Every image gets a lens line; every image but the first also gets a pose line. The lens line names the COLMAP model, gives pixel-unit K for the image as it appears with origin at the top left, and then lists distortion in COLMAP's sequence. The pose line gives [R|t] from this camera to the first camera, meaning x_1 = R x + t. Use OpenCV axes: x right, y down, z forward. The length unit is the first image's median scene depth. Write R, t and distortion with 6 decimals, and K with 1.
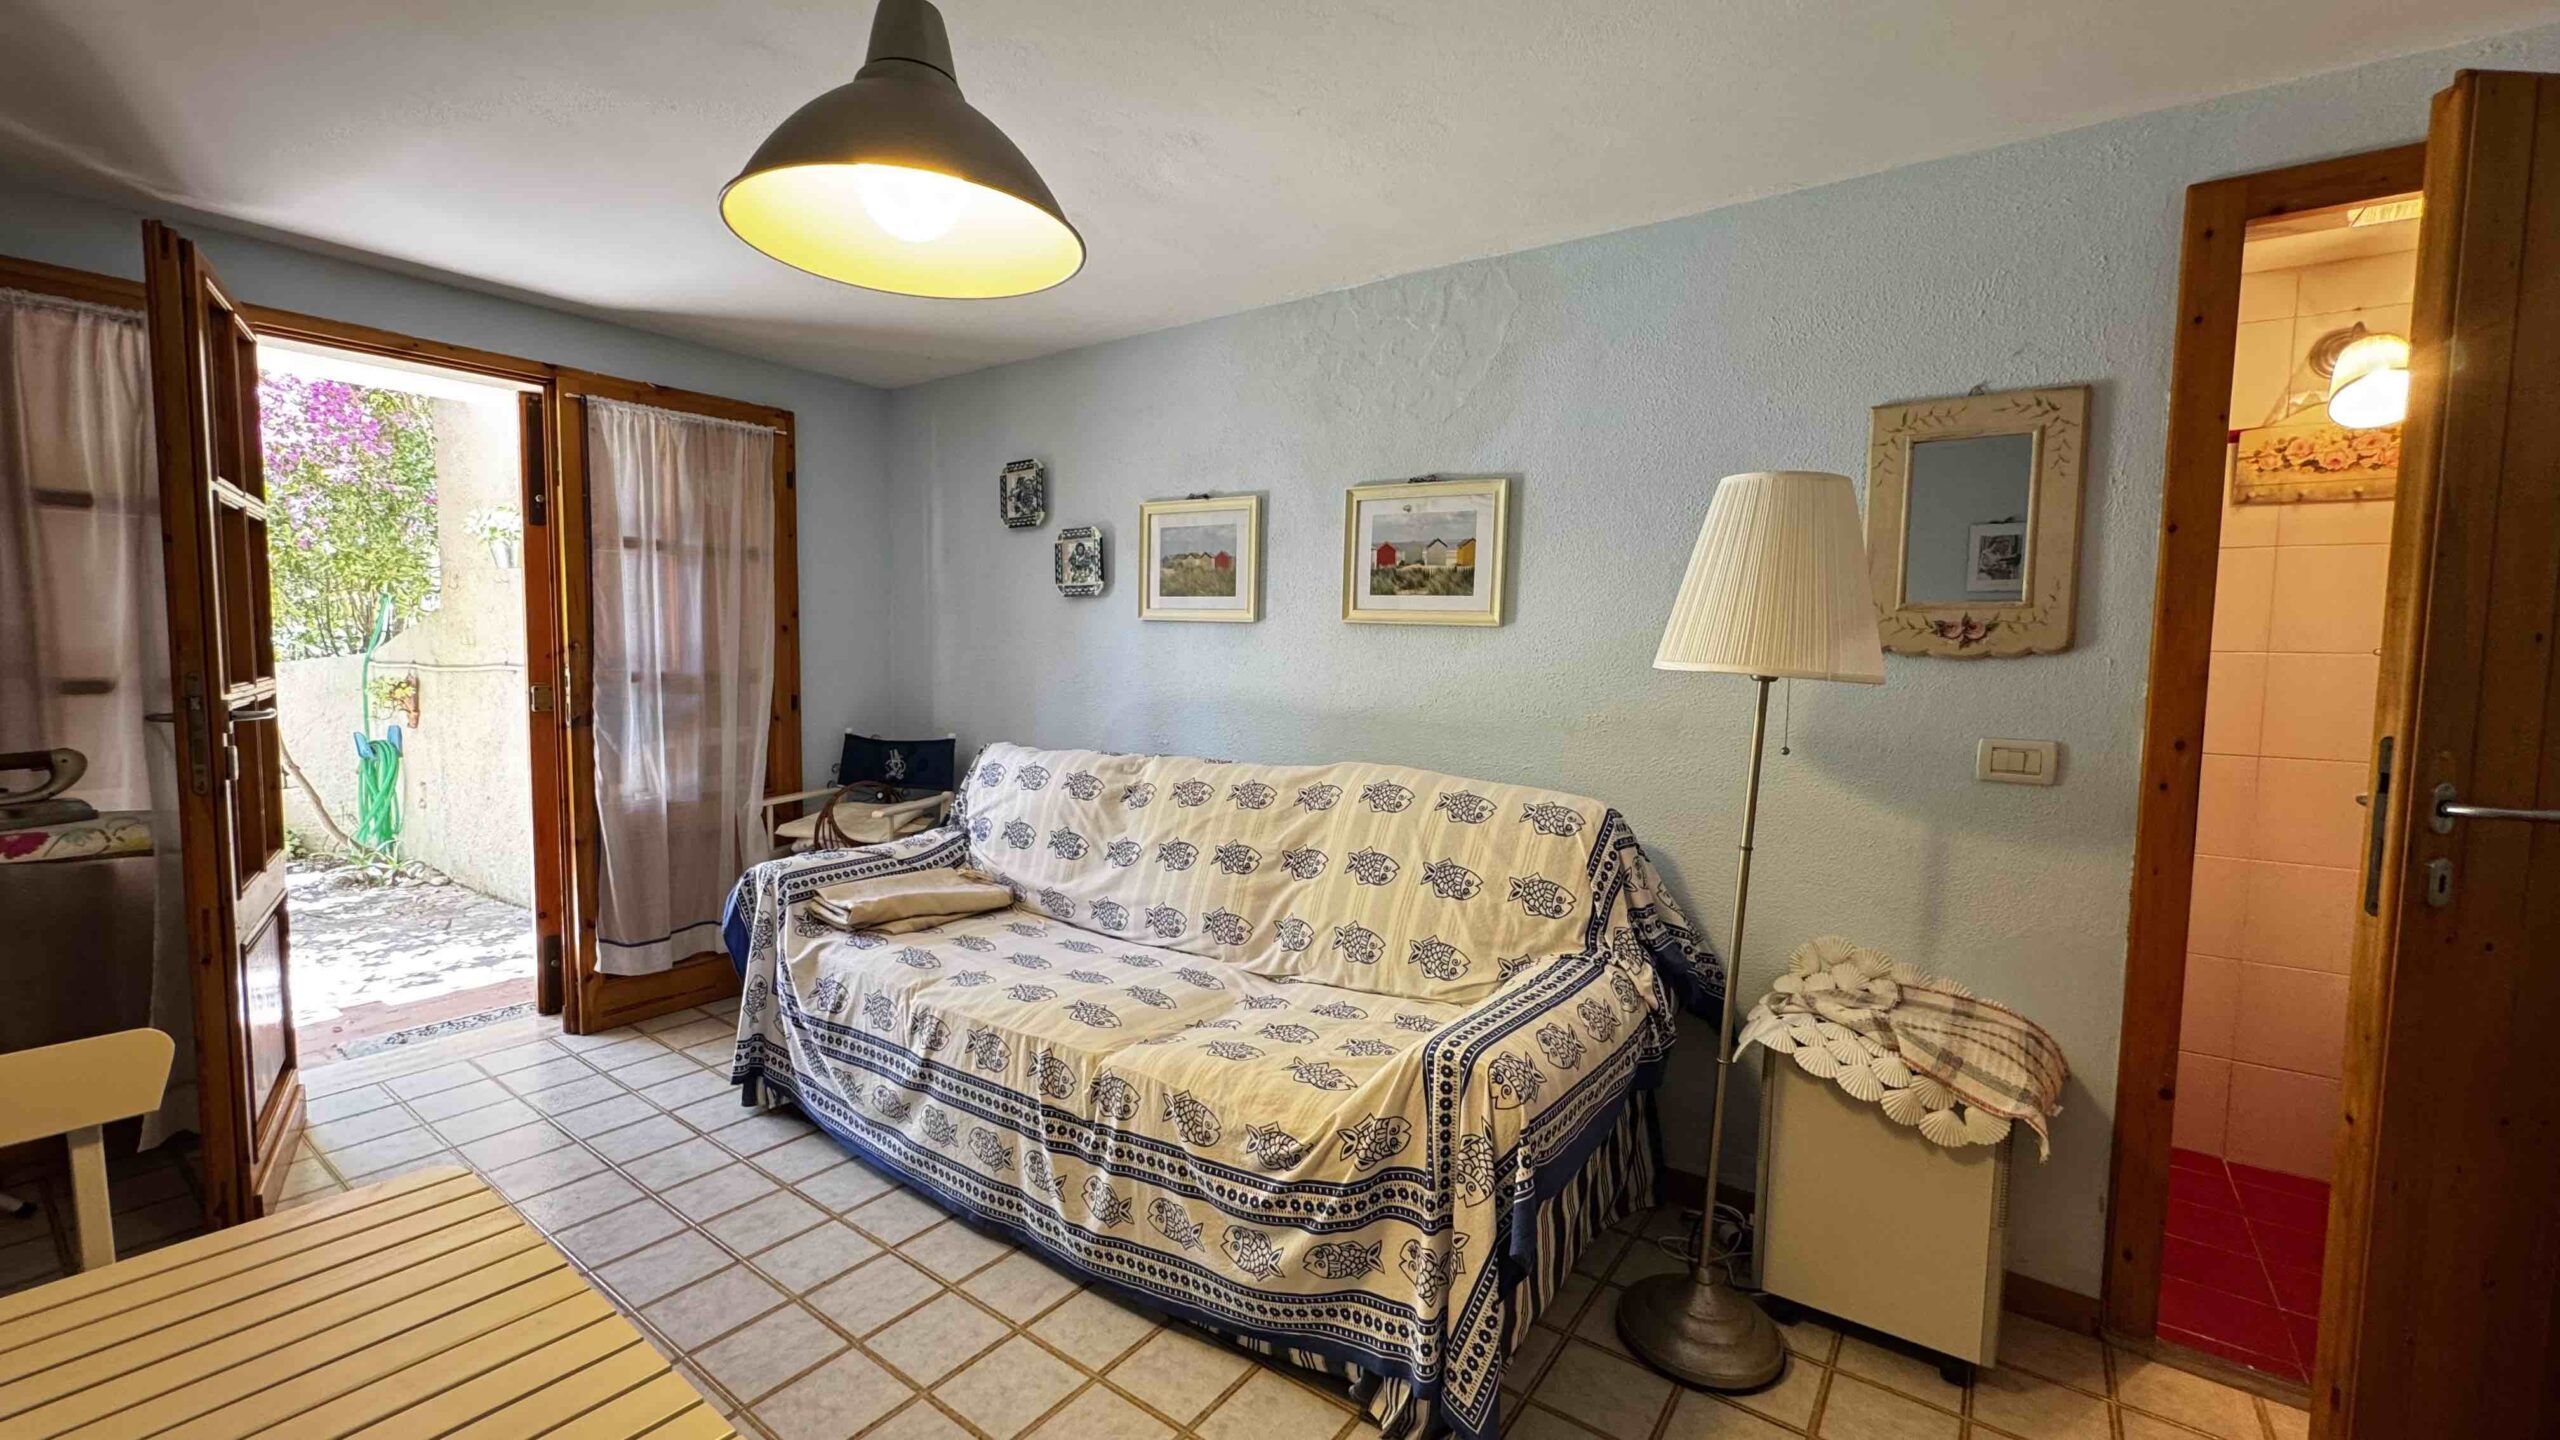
lens RADIAL K [[1026.7, 0, 1281.6], [0, 1026.7, 722.9], [0, 0, 1]] dist [-0.000016, -0.000209]
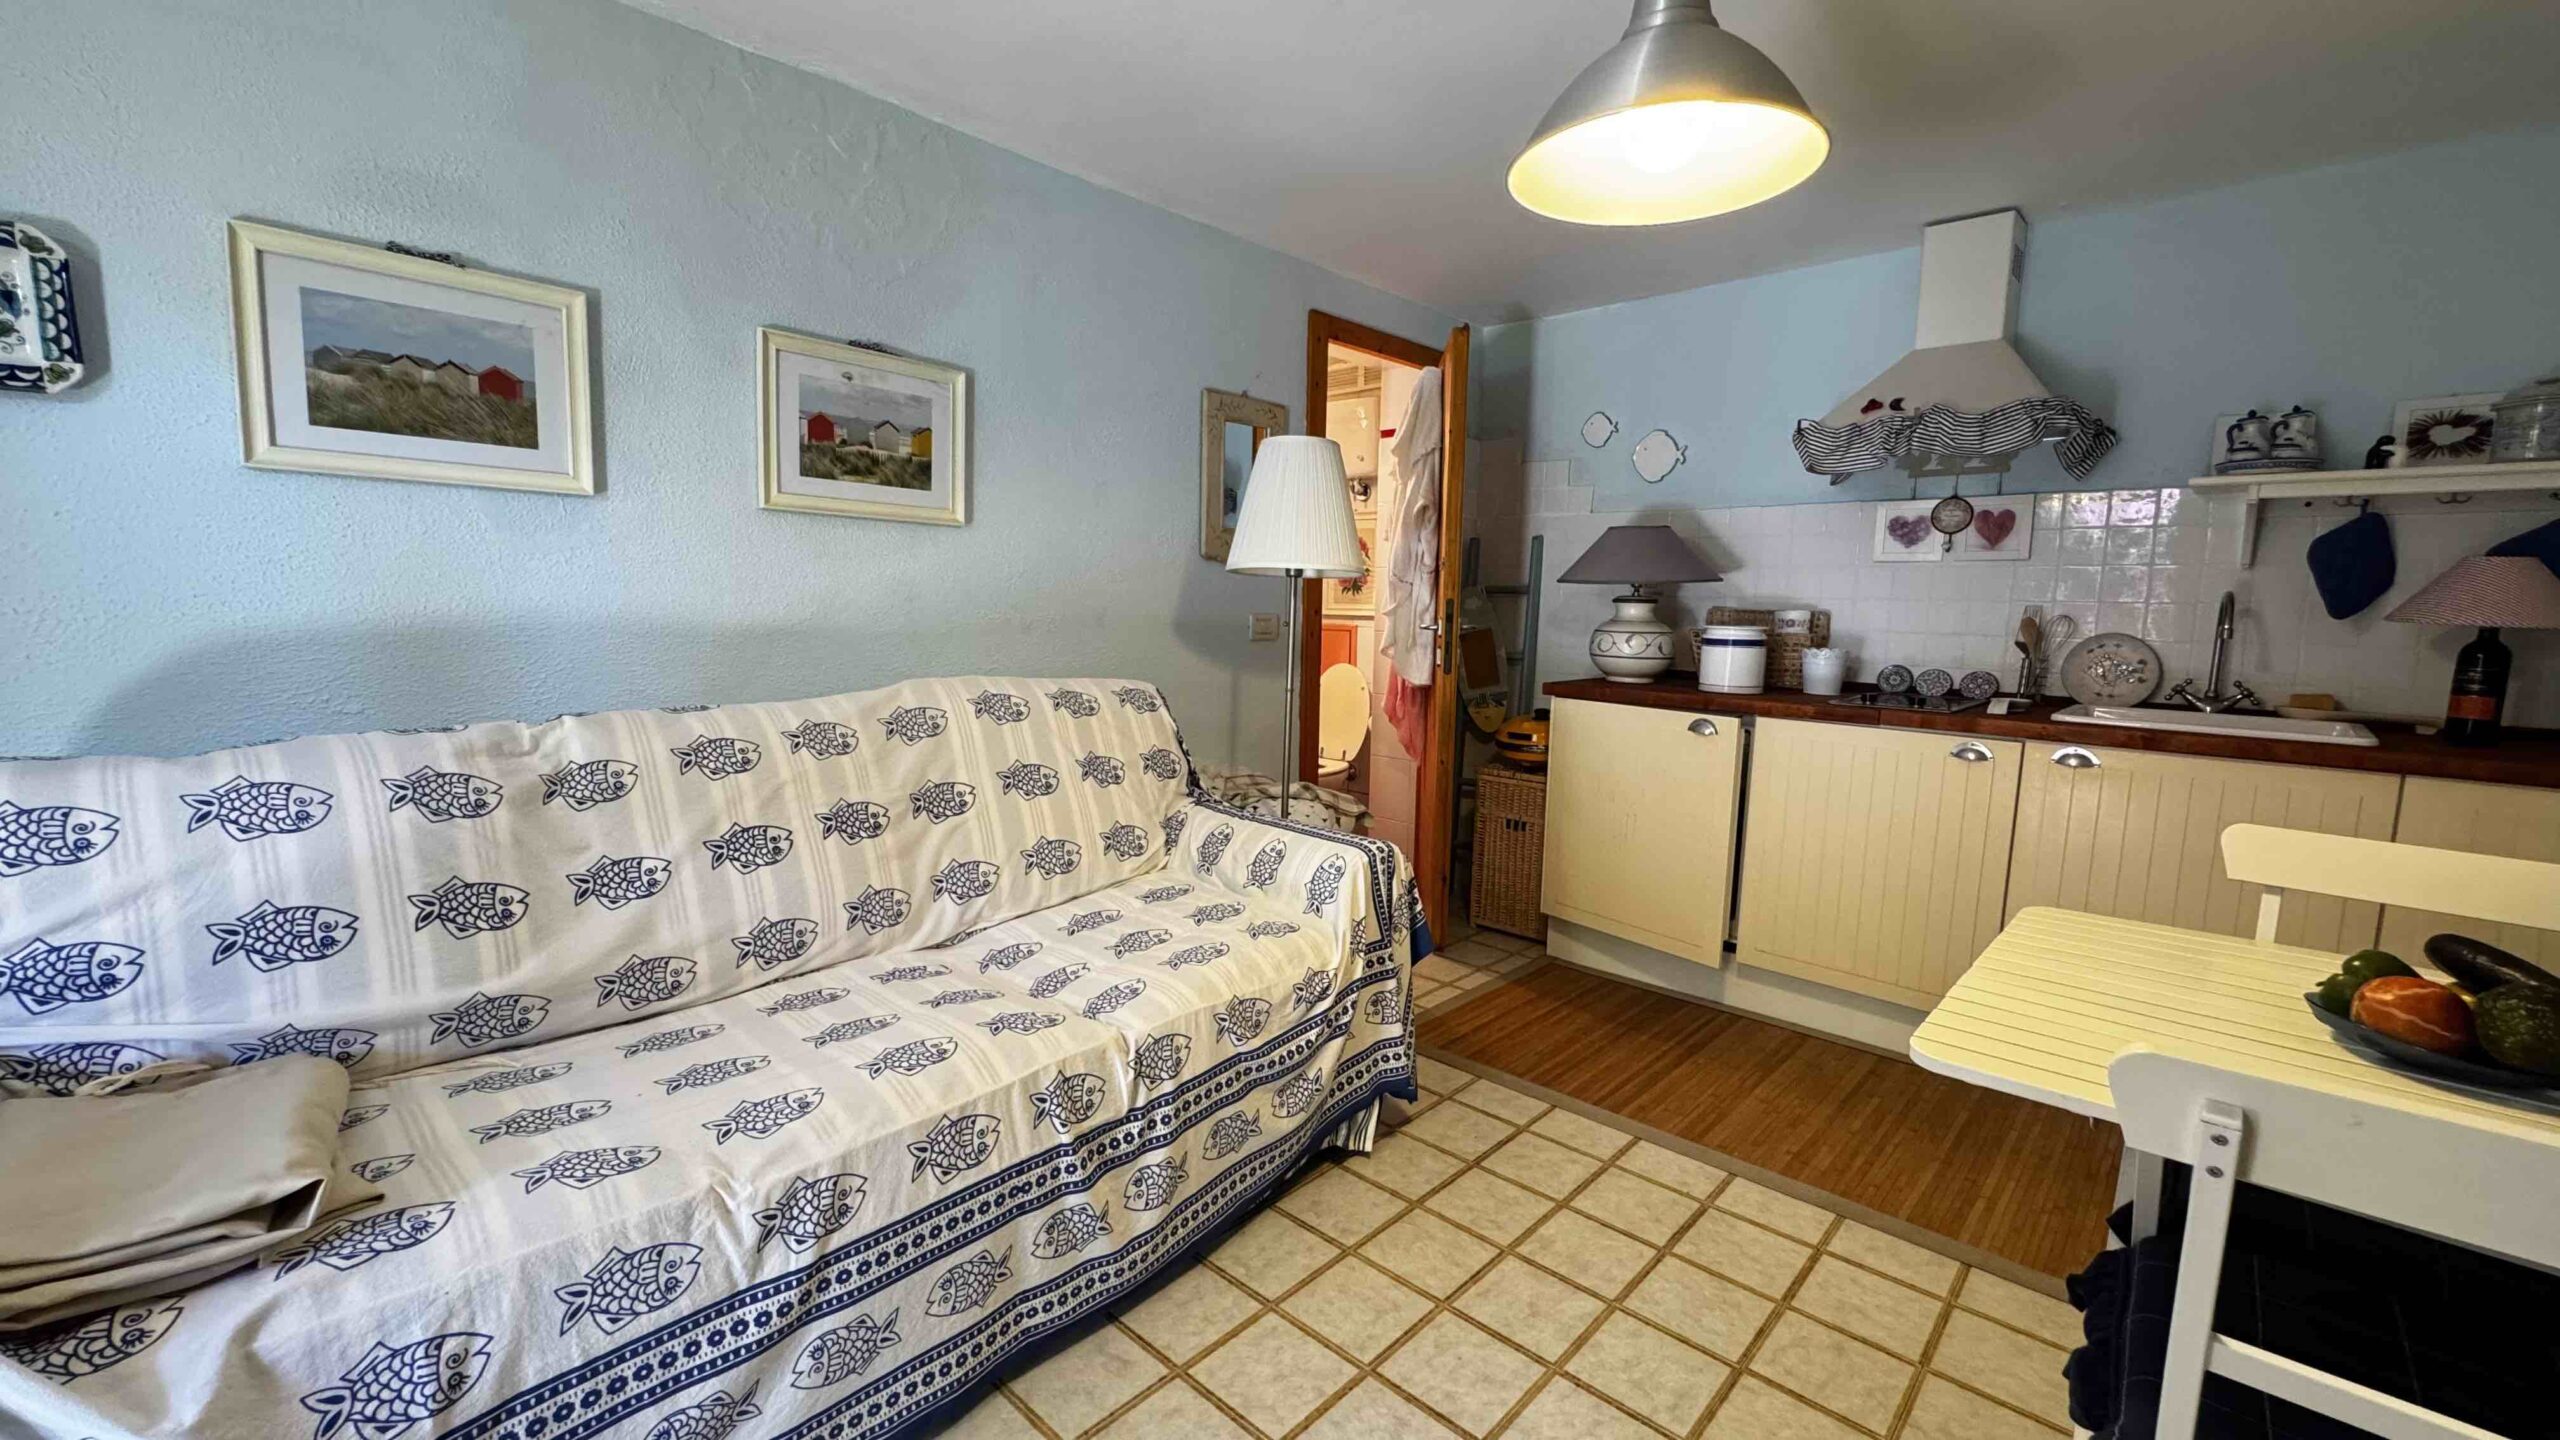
lens RADIAL K [[1026.7, 0, 1276.9], [0, 1026.7, 717.8], [0, 0, 1]] dist [-0.000016, -0.000209]
pose [[0.126462, -0.131917, 0.983161, -0.752146], [0.058264, 0.990395, 0.125393, -0.019622], [-0.990259, 0.041426, 0.132933, 0.604480]]
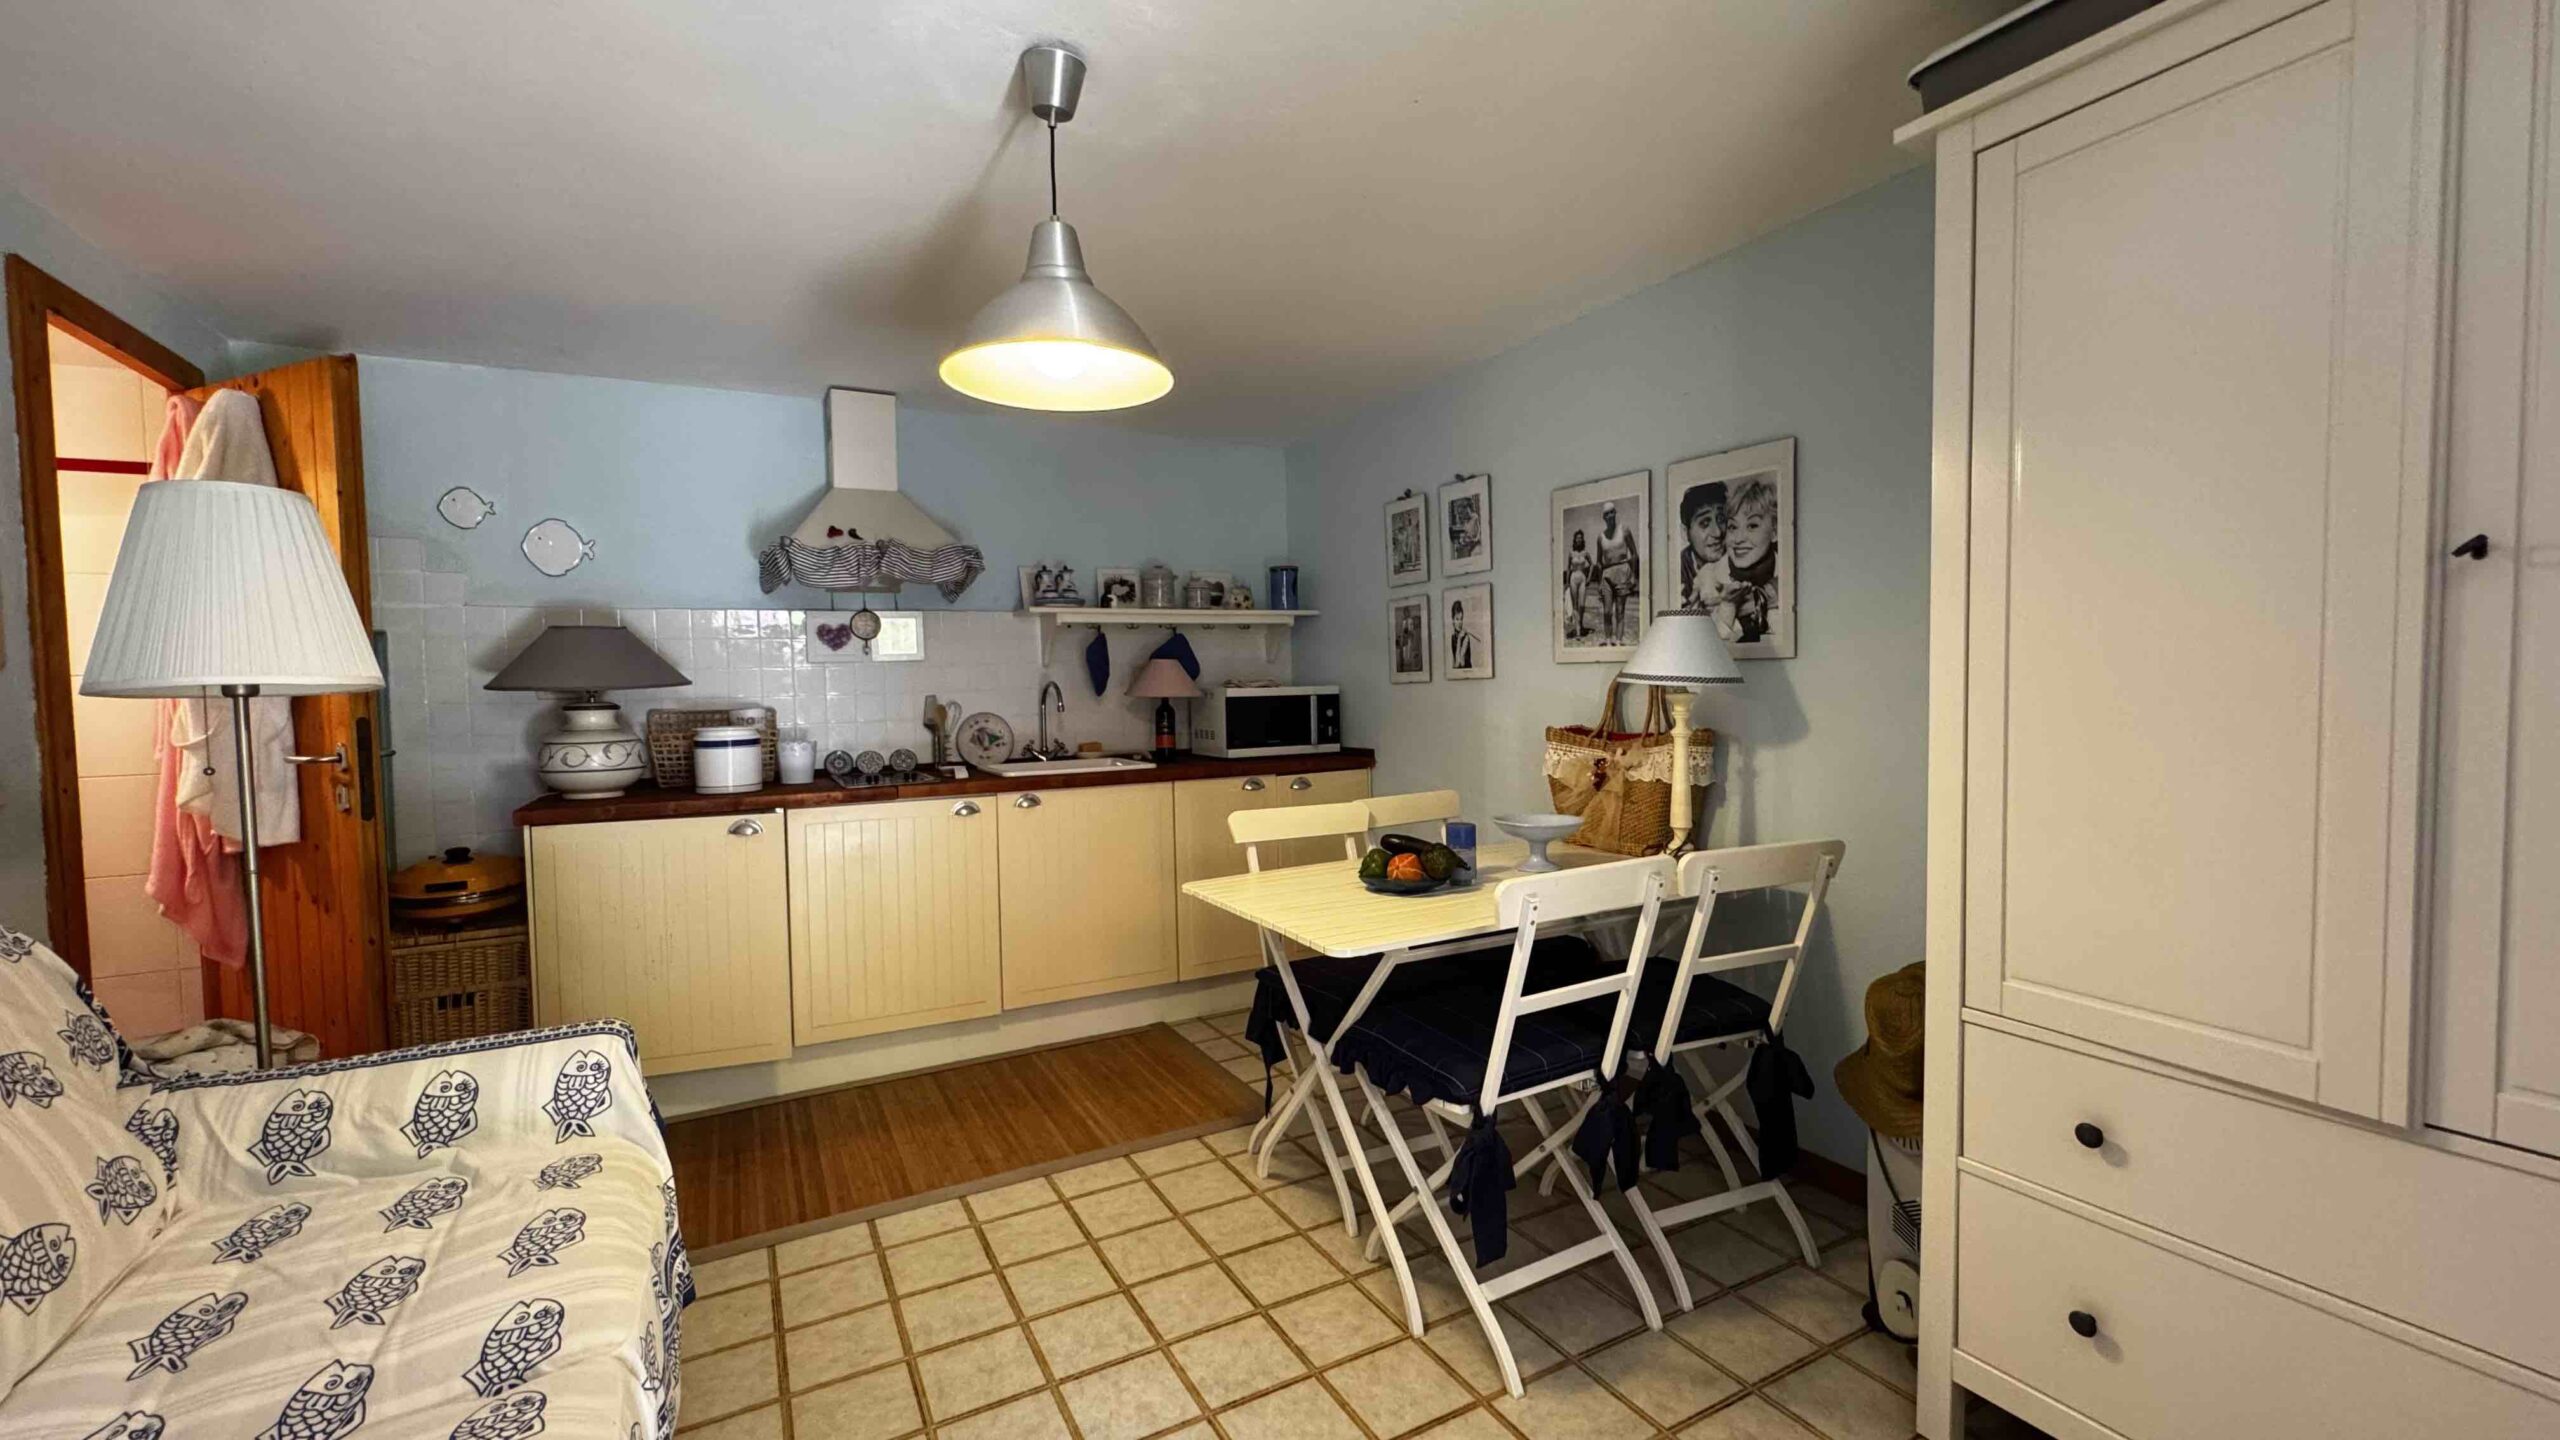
lens RADIAL K [[1026.7, 0, 1274.2], [0, 1026.7, 722.0], [0, 0, 1]] dist [-0.000016, -0.000209]
pose [[-0.901254, -0.011103, 0.433150, -0.599844], [0.042704, 0.992528, 0.114298, -0.063284], [-0.431182, 0.121509, -0.894046, 1.054890]]
